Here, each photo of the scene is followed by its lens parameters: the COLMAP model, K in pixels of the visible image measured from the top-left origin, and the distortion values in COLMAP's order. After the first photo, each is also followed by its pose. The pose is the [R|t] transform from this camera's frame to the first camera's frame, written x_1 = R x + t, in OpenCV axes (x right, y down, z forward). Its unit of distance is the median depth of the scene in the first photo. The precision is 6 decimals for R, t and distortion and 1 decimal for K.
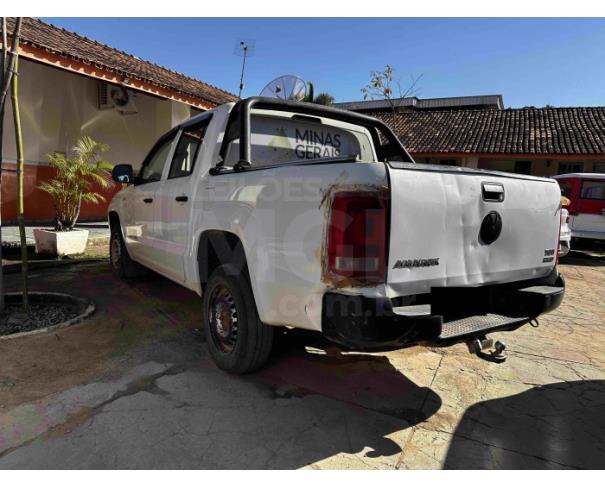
lens RADIAL K [[438.3, 0, 301.3], [0, 438.3, 242.4], [0, 0, 1]] dist [0.004611, -0.004947]
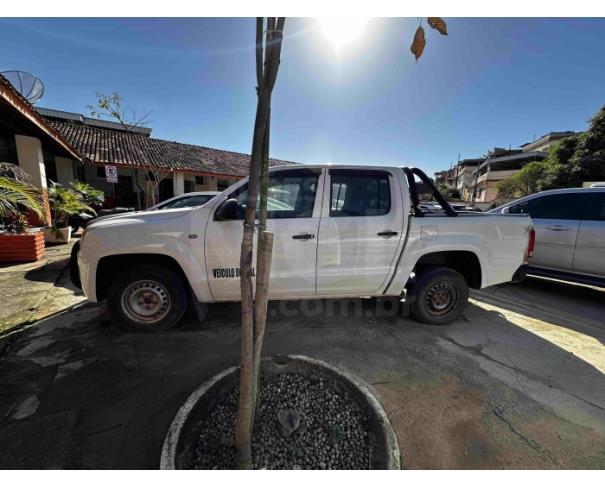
lens RADIAL K [[245.1, 0, 302.5], [0, 245.1, 243.5], [0, 0, 1]] dist [-0.002612, 0.000366]
pose [[0.439146, -0.179169, 0.880369, -1.248863], [0.080327, 0.983818, 0.160153, -0.248592], [-0.894817, 0.000387, 0.446432, 1.043138]]
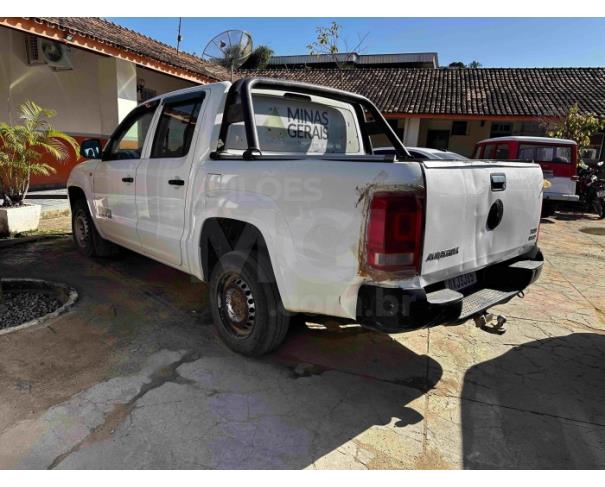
lens RADIAL K [[438.3, 0, 301.3], [0, 438.3, 242.4], [0, 0, 1]] dist [0.004611, -0.004947]
pose [[0.988725, -0.036599, 0.145198, -0.167929], [0.021732, 0.994476, 0.102689, -0.070001], [-0.148154, -0.098376, 0.984059, -0.012040]]
